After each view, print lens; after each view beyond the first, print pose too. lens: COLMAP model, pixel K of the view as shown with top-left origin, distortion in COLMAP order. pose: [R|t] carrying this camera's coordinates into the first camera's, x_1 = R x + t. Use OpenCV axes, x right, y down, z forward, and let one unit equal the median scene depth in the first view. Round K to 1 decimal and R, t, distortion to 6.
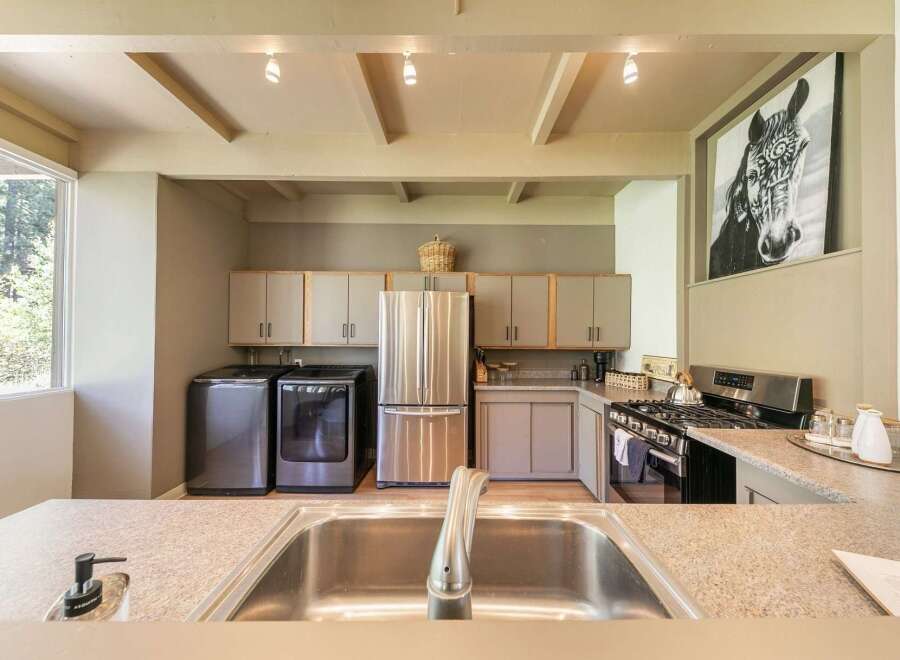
lens RADIAL K [[341.5, 0, 455.5], [0, 341.5, 332.1], [0, 0, 1]] dist [0.015379, -0.006376]
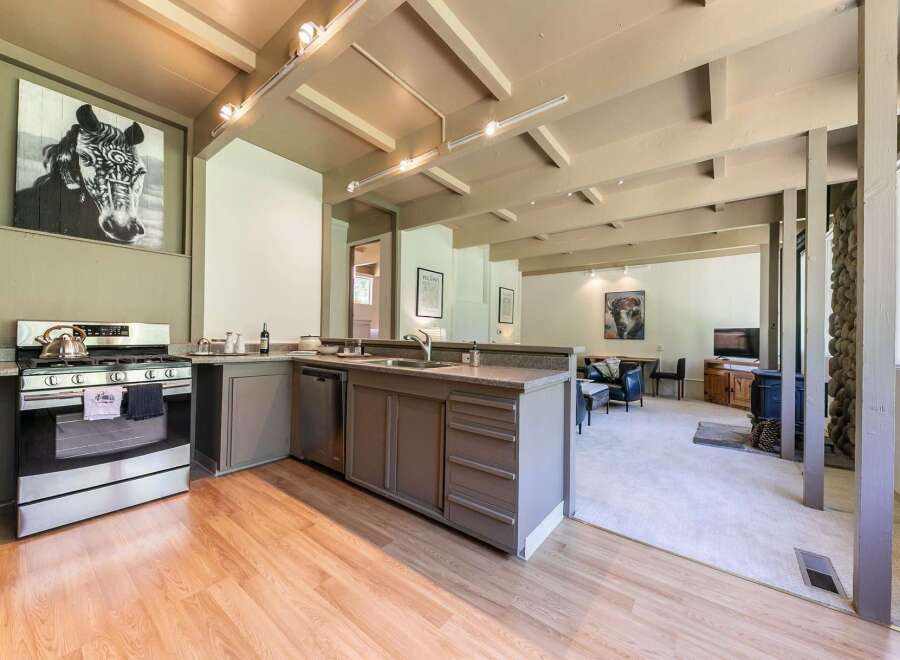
lens RADIAL K [[341.5, 0, 455.5], [0, 341.5, 332.1], [0, 0, 1]] dist [0.015379, -0.006376]
pose [[-0.797205, -0.016696, 0.603478, -0.906610], [-0.030524, 0.999454, -0.012670, 0.124045], [-0.602937, -0.028521, -0.797279, 1.220322]]
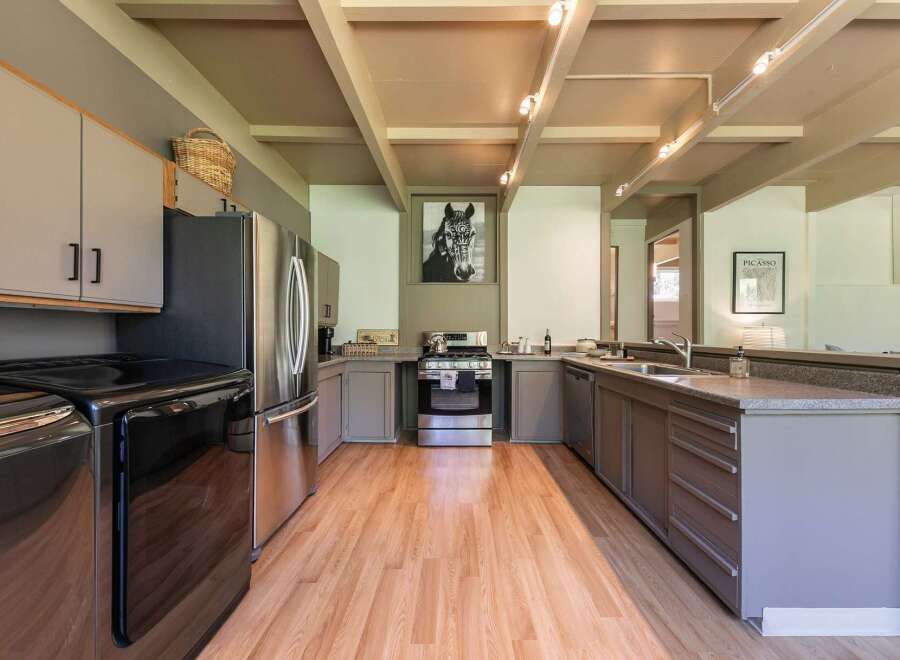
lens RADIAL K [[341.5, 0, 455.5], [0, 341.5, 332.1], [0, 0, 1]] dist [0.015379, -0.006376]
pose [[-0.008726, -0.002501, 0.999959, -1.170635], [-0.012713, 0.999916, 0.002390, 0.108869], [-0.999881, -0.012691, -0.008757, 1.020789]]
